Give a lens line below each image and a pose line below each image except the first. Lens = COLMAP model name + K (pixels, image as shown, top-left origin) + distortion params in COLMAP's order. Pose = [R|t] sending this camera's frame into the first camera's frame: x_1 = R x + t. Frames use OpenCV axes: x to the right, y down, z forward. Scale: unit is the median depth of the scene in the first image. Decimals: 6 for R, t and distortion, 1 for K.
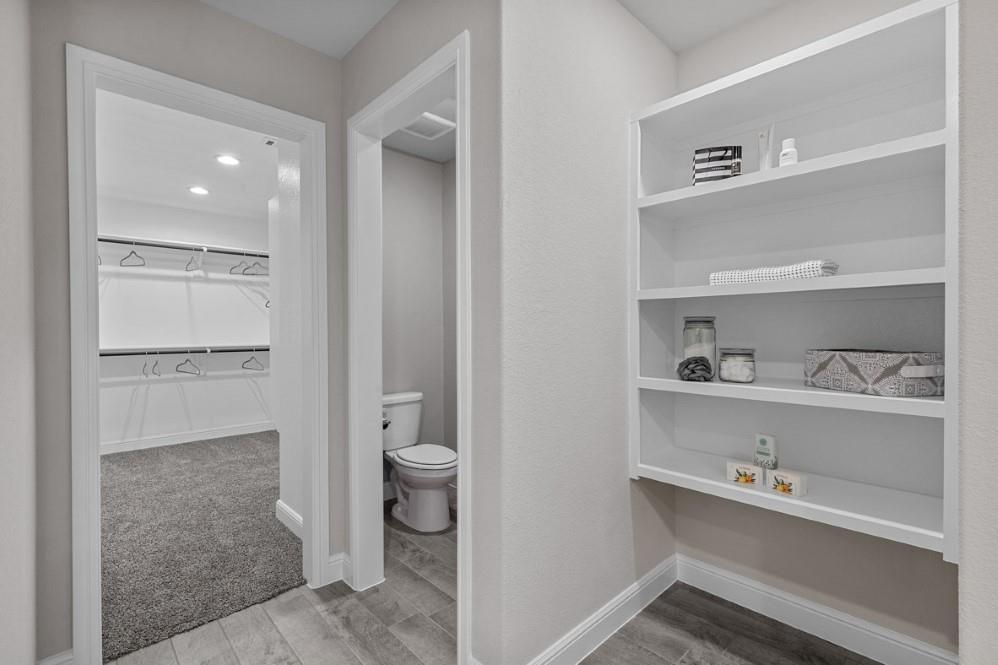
lens RADIAL K [[448.6, 0, 504.7], [0, 448.6, 328.5], [0, 0, 1]] dist [0.009495, -0.002799]
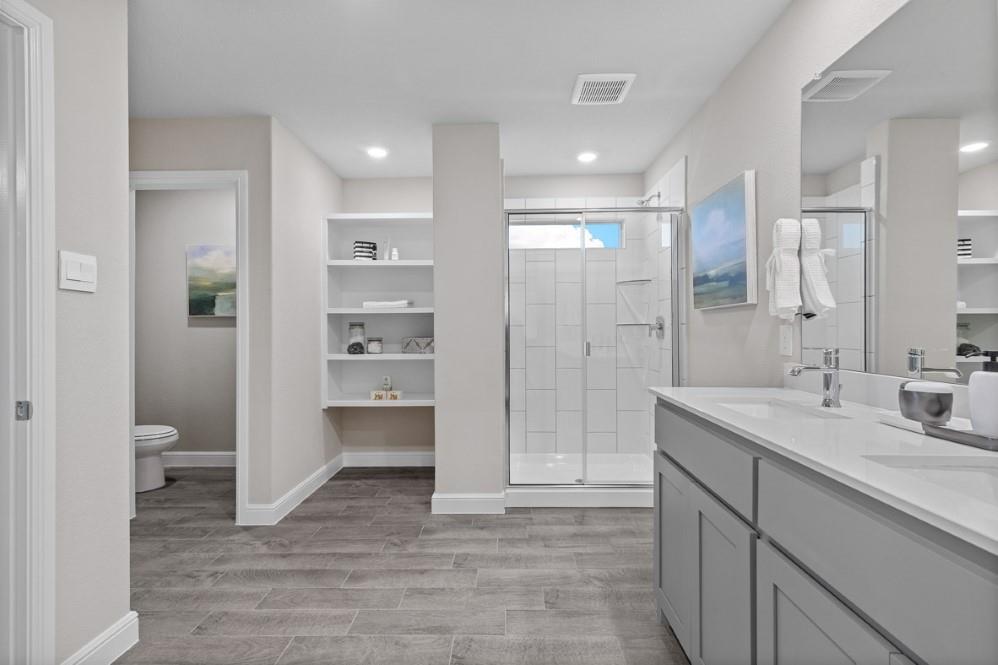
lens RADIAL K [[448.6, 0, 501.2], [0, 448.6, 328.9], [0, 0, 1]] dist [0.009495, -0.002799]
pose [[0.711546, -0.007378, 0.702601, -0.537307], [0.004654, 0.999972, 0.005788, -0.007024], [-0.702625, -0.000849, 0.711560, -0.909426]]
